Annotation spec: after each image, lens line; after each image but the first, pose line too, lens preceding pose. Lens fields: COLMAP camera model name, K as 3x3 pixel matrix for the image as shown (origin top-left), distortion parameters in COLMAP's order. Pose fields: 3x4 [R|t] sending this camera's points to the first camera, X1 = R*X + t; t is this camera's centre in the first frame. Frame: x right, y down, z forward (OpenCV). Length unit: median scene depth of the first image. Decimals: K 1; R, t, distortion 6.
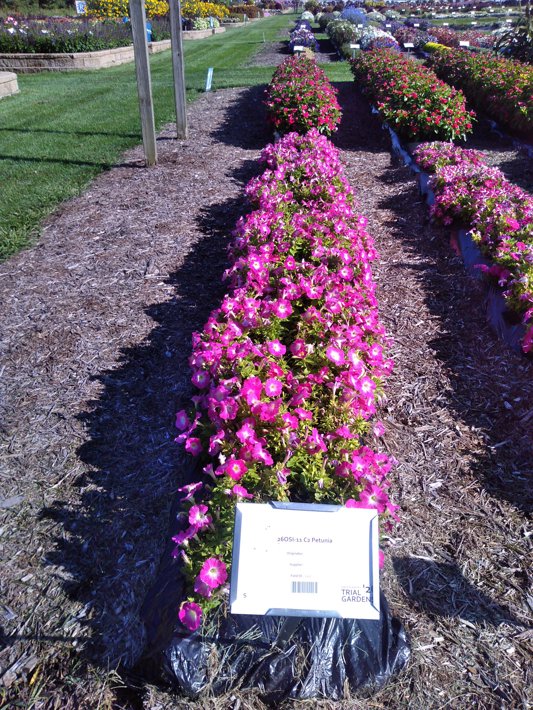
lens RADIAL K [[444.2, 0, 282.7], [0, 444.2, 356.0], [0, 0, 1]] dist [-0.004899, -0.000974]
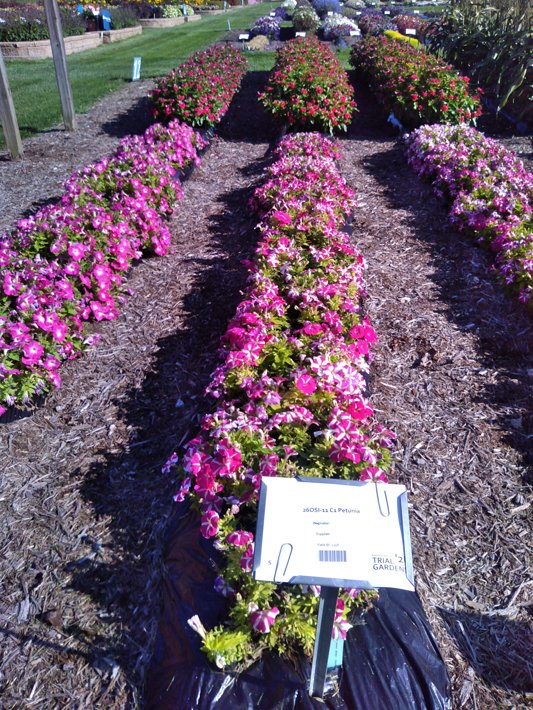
lens RADIAL K [[444.2, 0, 282.7], [0, 444.2, 356.0], [0, 0, 1]] dist [-0.004899, -0.000974]
pose [[0.999923, -0.008025, 0.009500, 0.257983], [0.007851, 0.999804, 0.018194, -0.003798], [-0.009644, -0.018118, 0.999789, 0.003210]]
